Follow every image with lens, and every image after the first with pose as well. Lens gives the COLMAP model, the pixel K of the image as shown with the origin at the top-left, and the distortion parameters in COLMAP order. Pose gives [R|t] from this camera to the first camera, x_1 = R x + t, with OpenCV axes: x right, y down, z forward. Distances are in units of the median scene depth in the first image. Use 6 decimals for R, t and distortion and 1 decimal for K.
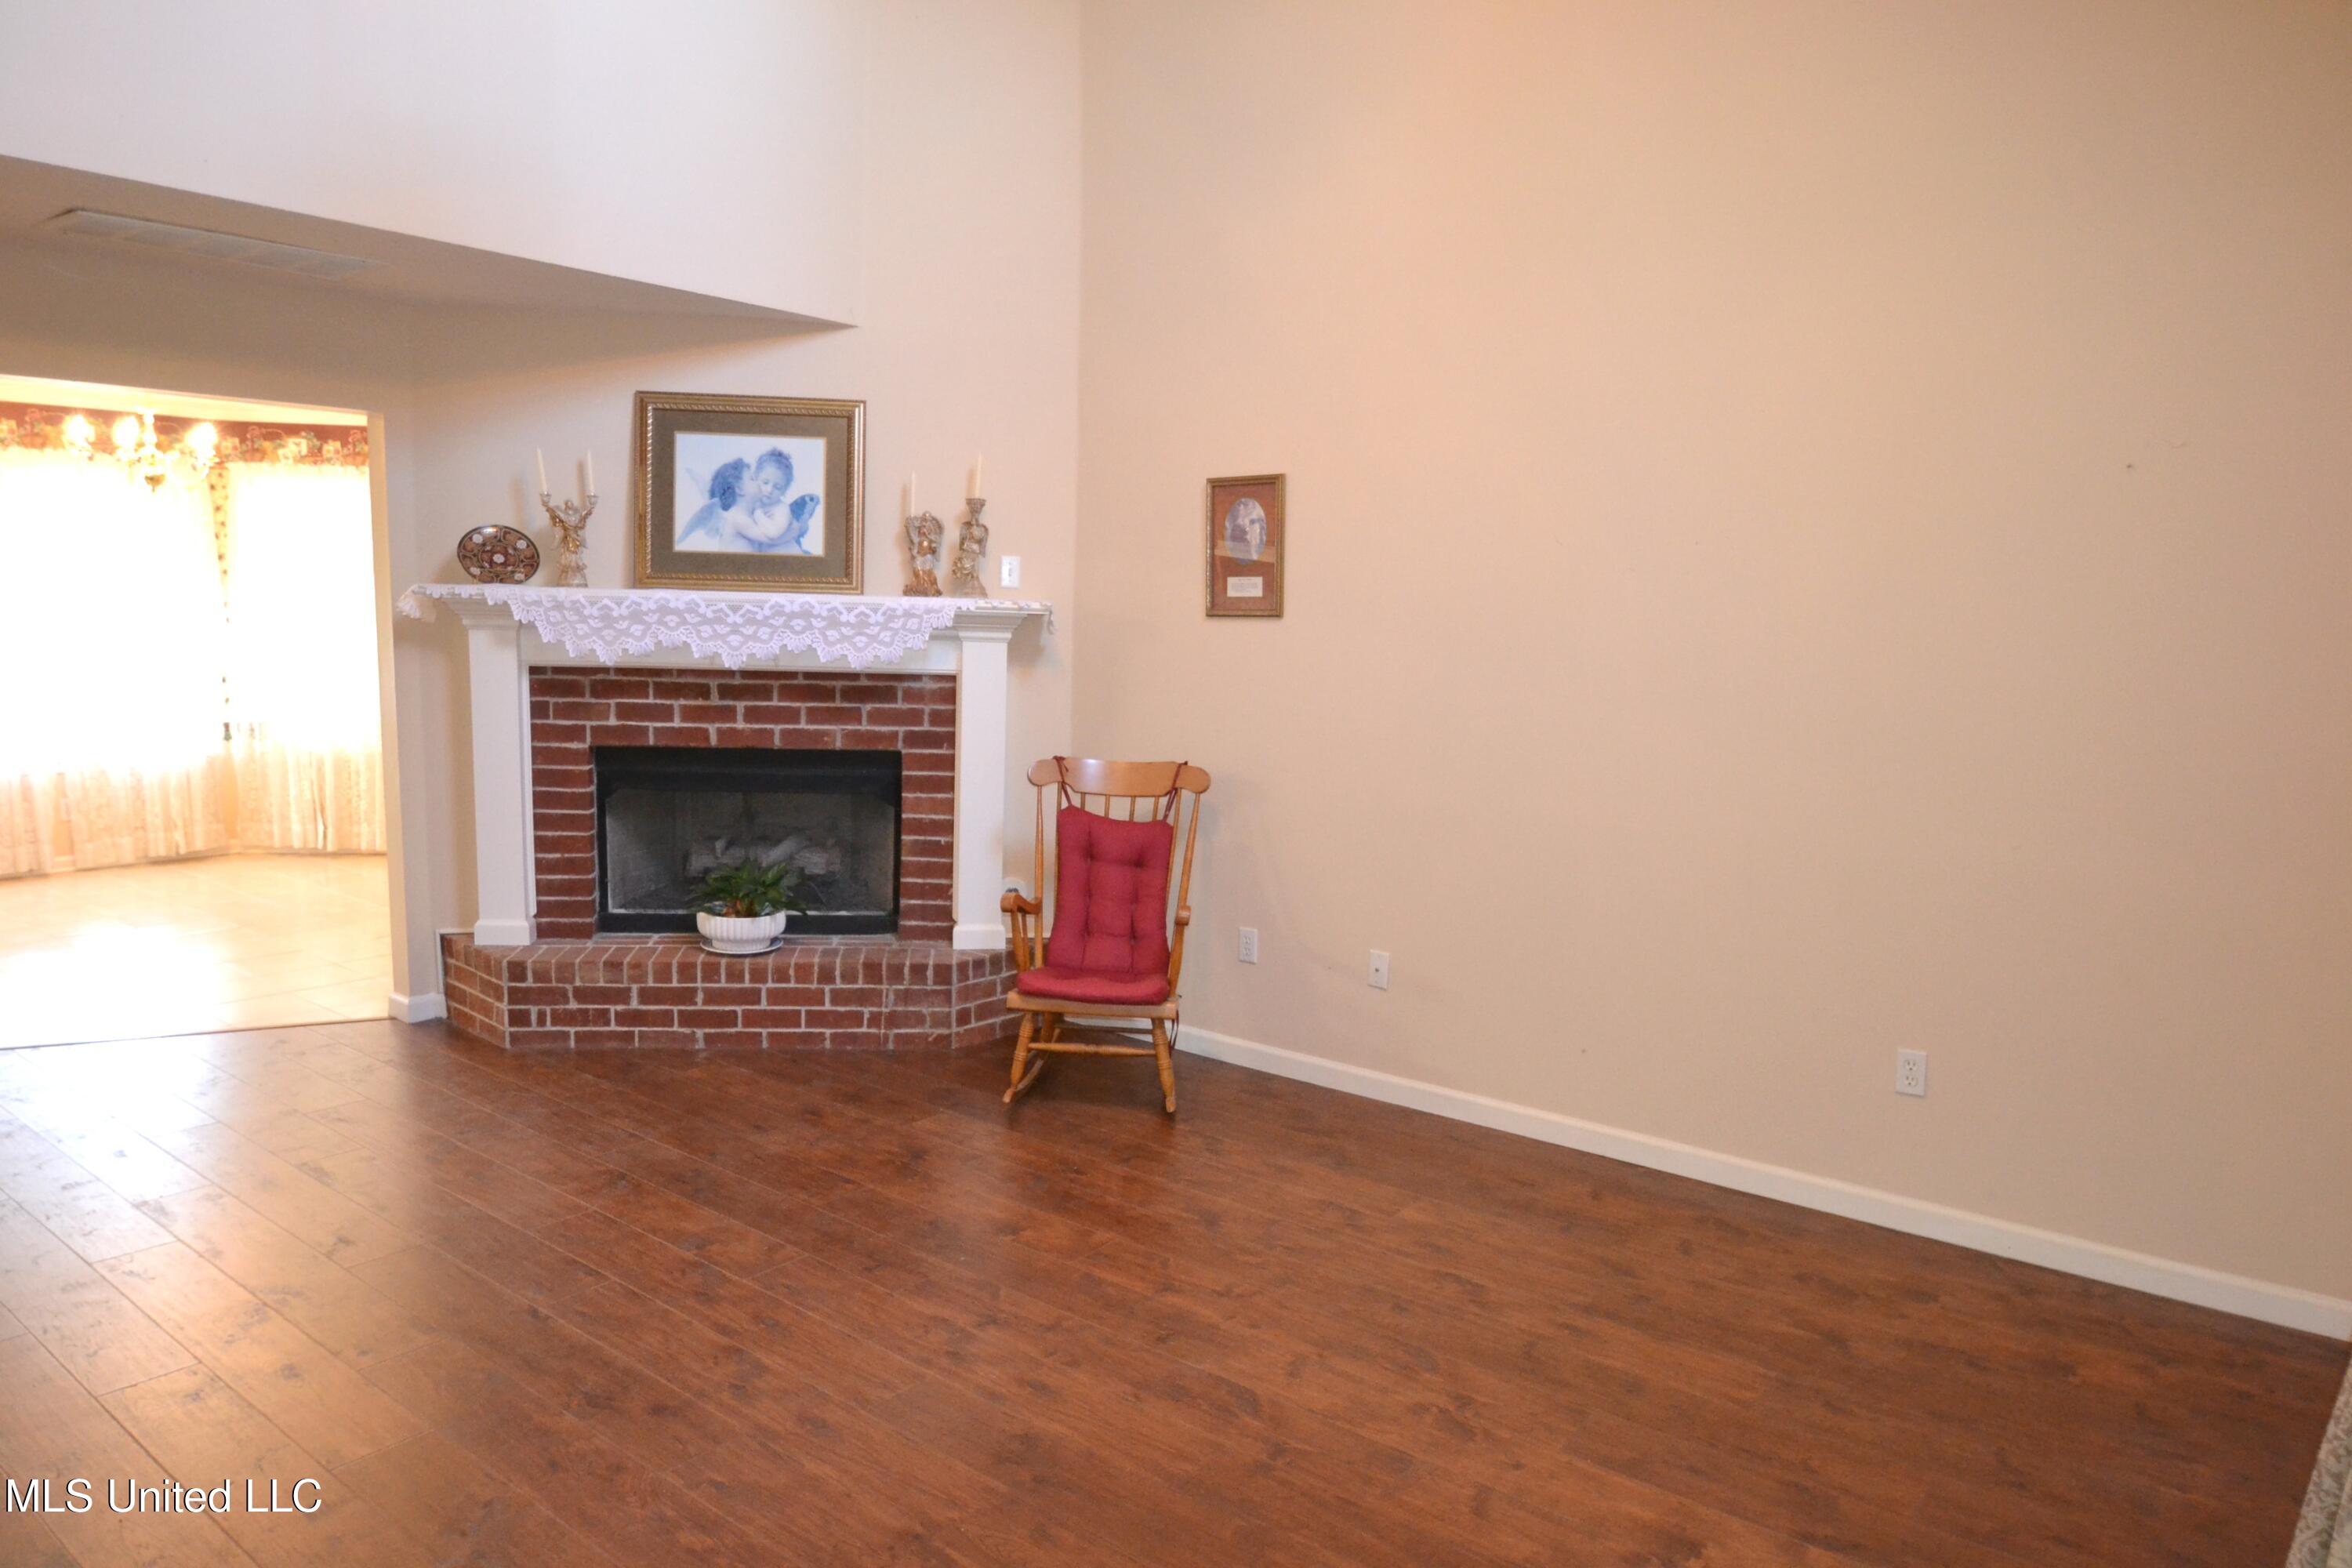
lens RADIAL K [[1531.7, 0, 1132.0], [0, 1531.7, 829.8], [0, 0, 1]] dist [-0.030614, -0.004681]
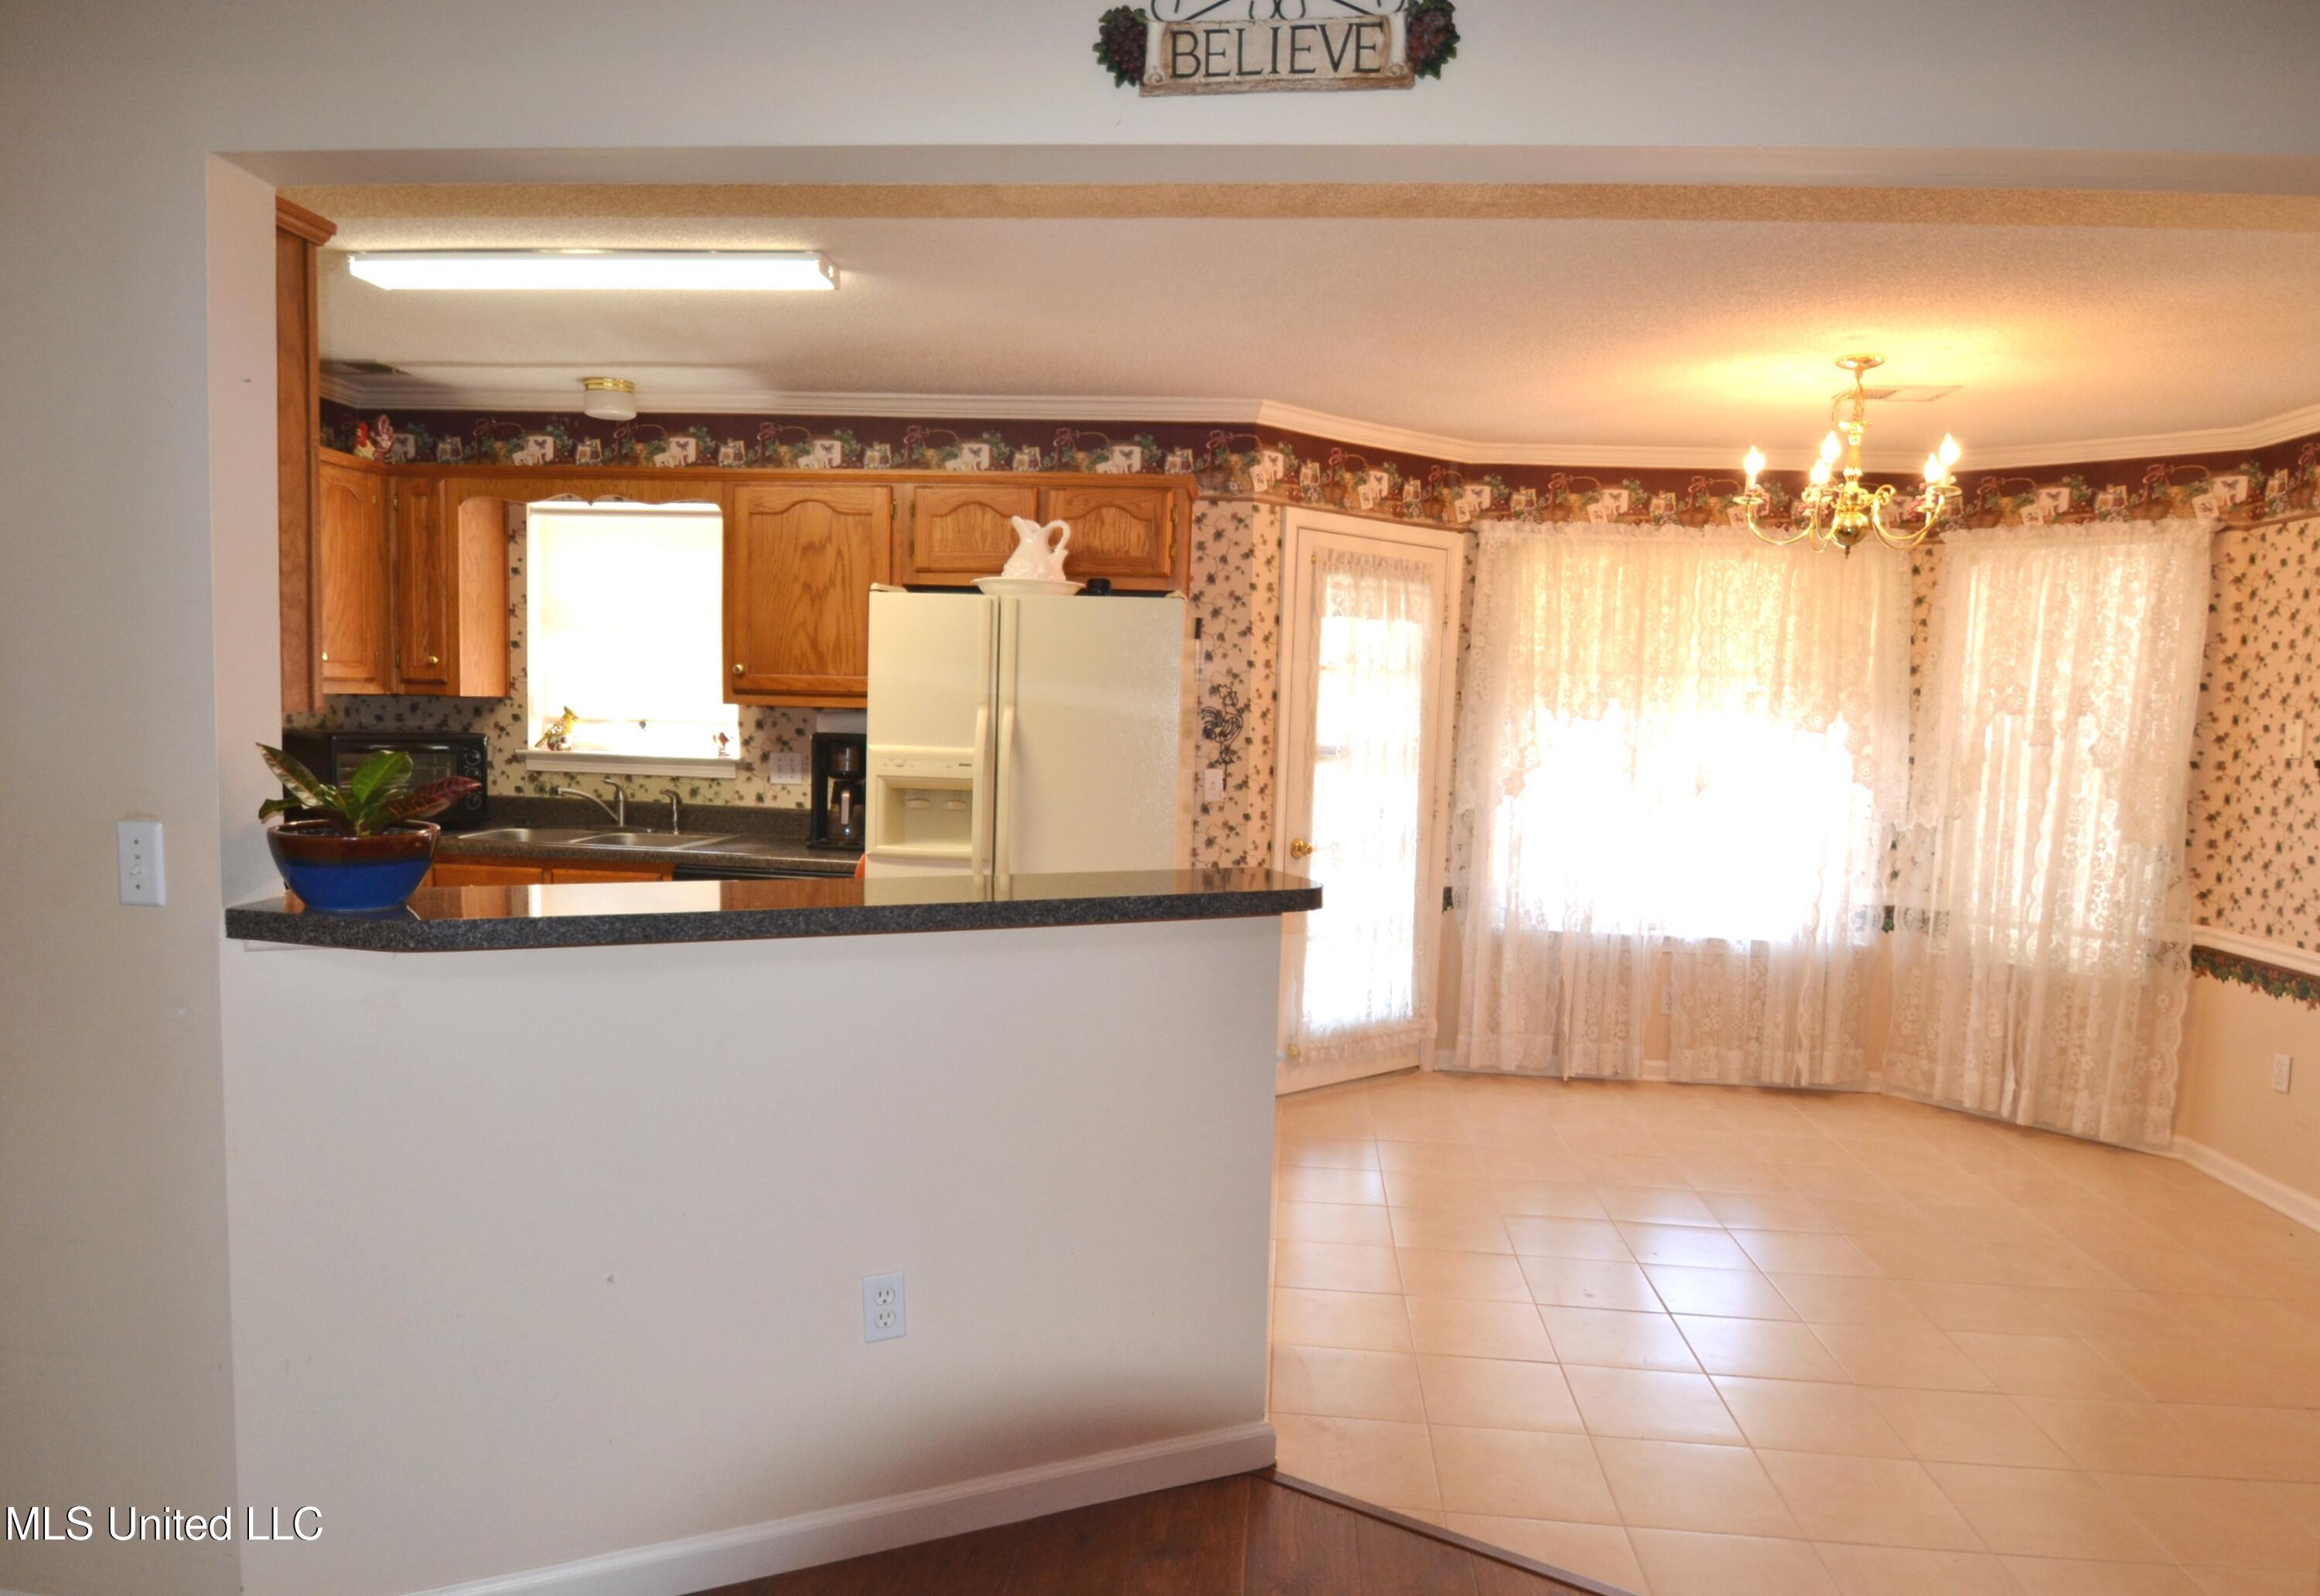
lens RADIAL K [[1412.5, 0, 1149.2], [0, 1412.5, 841.4], [0, 0, 1]] dist [-0.028326, -0.005616]
pose [[0.543222, 0.074586, -0.836270, -0.388931], [-0.144761, 0.989450, -0.005786, -0.074779], [0.827015, 0.124203, 0.548288, 0.570210]]
